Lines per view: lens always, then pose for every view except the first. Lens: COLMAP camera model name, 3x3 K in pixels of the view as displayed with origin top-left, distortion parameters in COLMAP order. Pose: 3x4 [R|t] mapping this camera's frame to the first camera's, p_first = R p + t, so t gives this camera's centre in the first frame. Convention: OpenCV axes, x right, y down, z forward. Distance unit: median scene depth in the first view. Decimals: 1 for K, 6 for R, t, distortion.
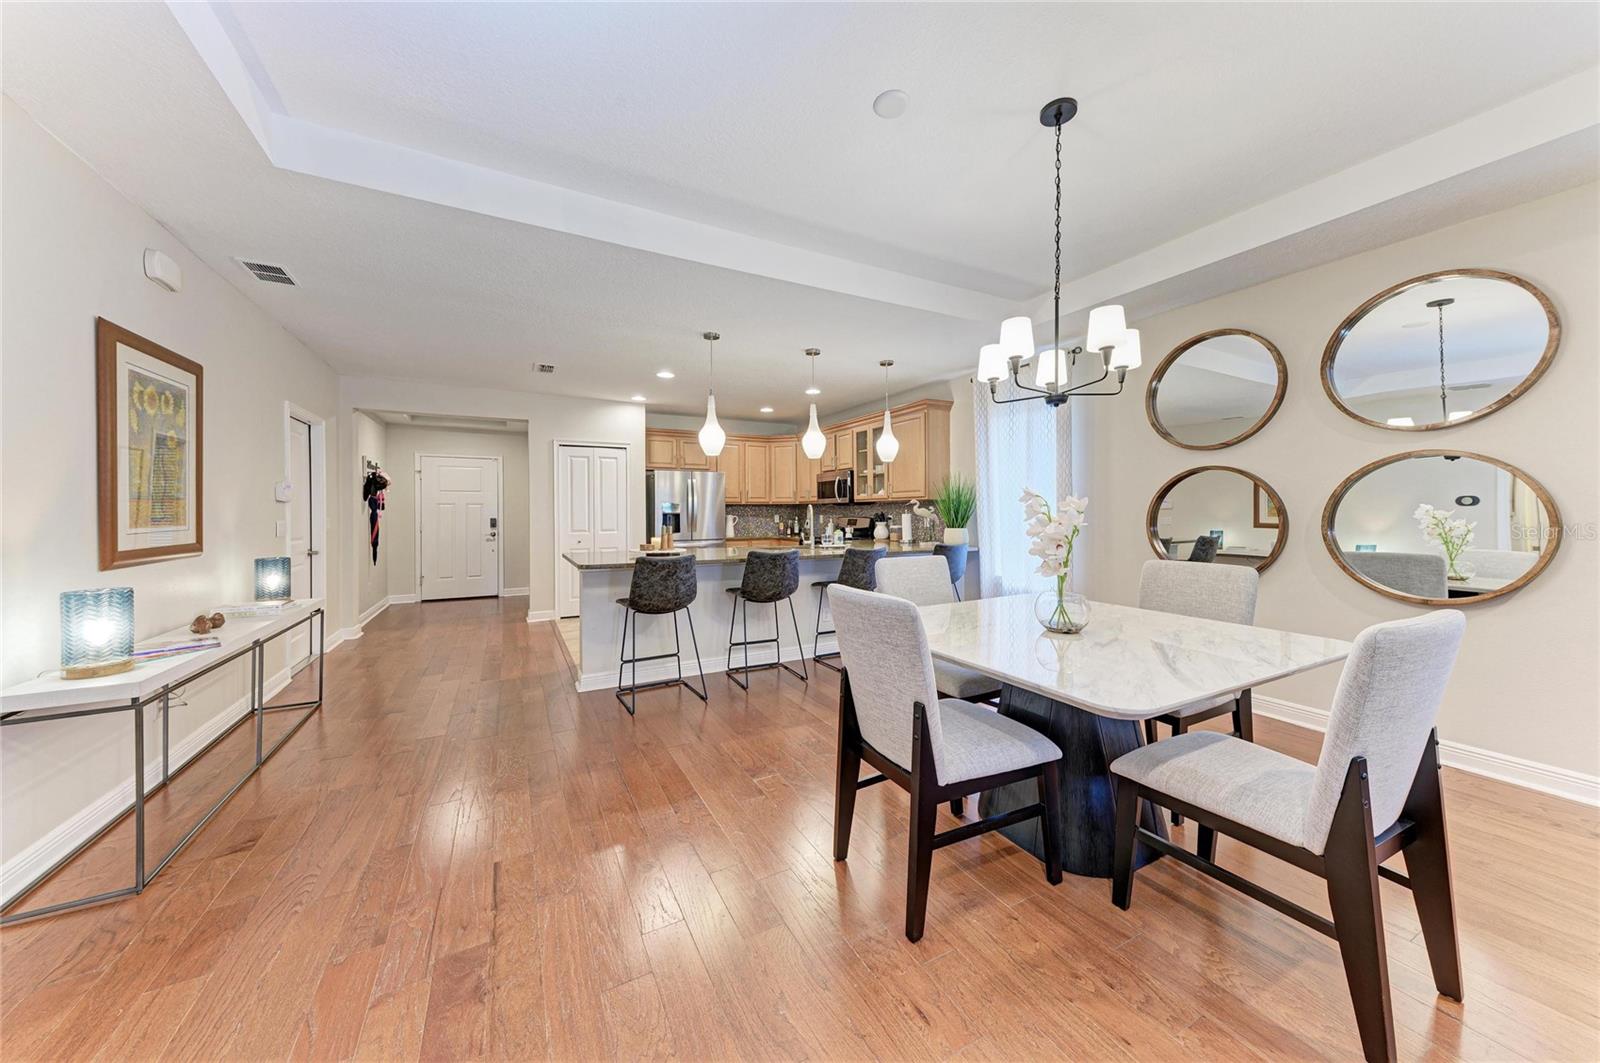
lens RADIAL K [[532.2, 0, 818.5], [0, 532.2, 512.9], [0, 0, 1]] dist [0.011945, -0.000037]
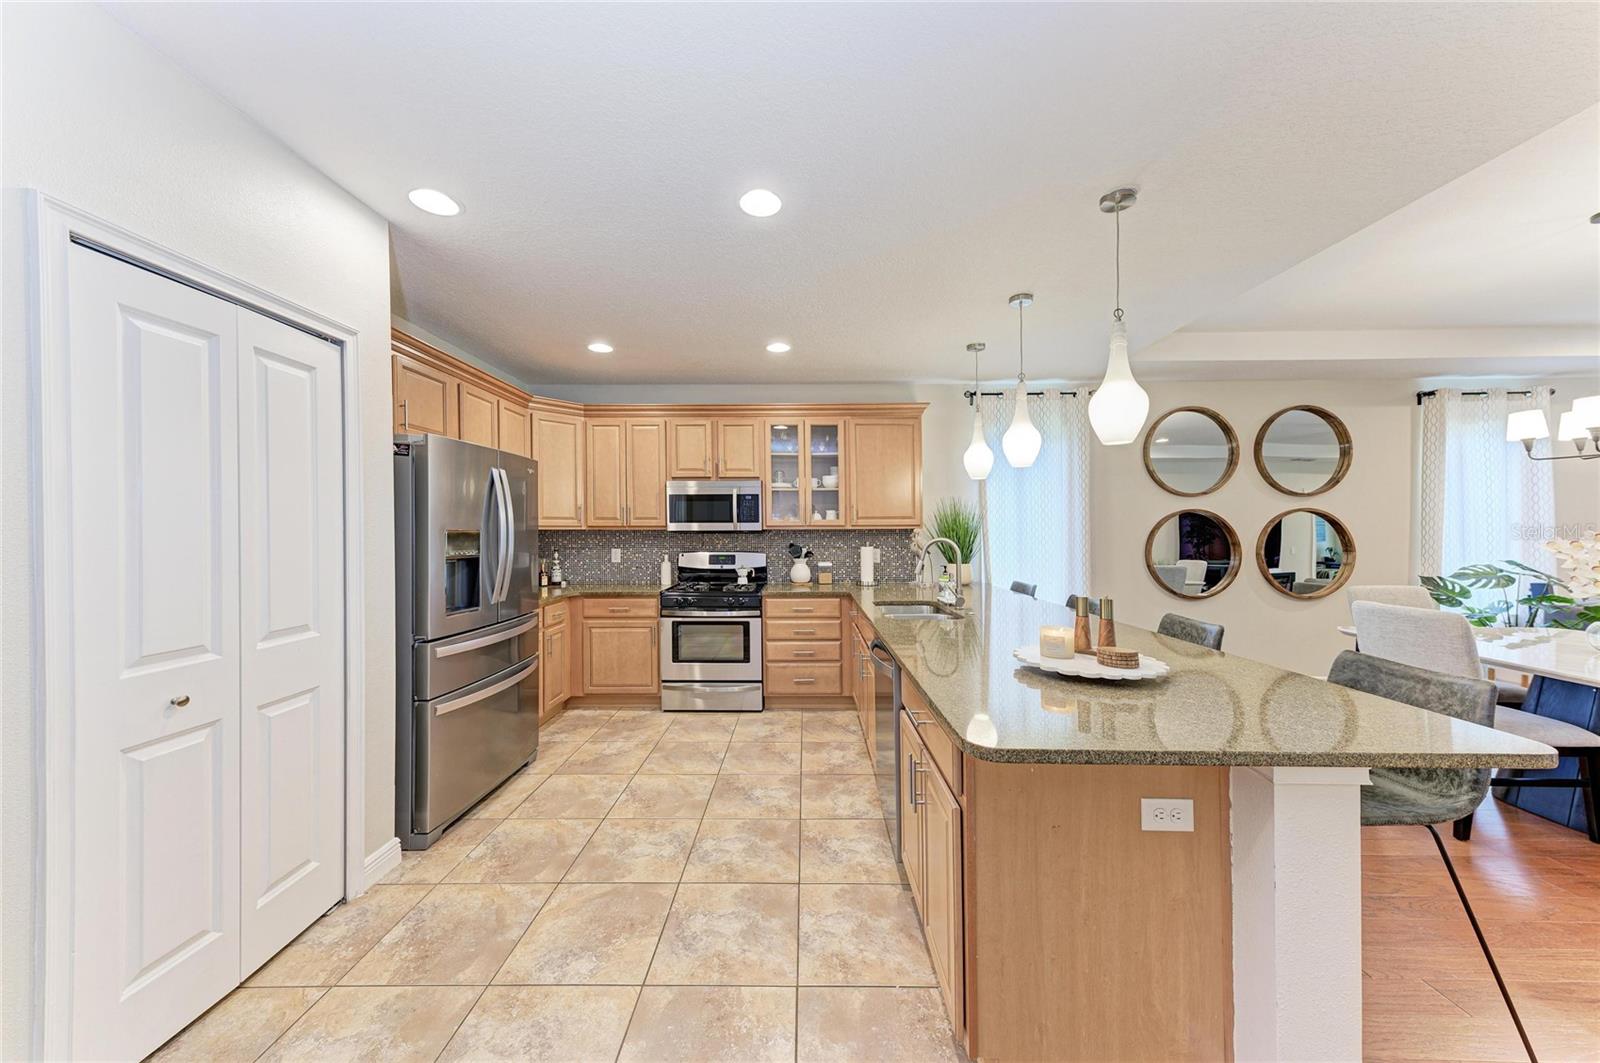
lens RADIAL K [[543.0, 0, 802.8], [0, 543.0, 528.7], [0, 0, 1]] dist [0.020529, 0.000039]
pose [[0.511517, 0.006035, 0.859252, -0.509388], [0.000816, 0.999971, -0.007509, -0.016858], [-0.859273, 0.004542, 0.511498, 0.644655]]
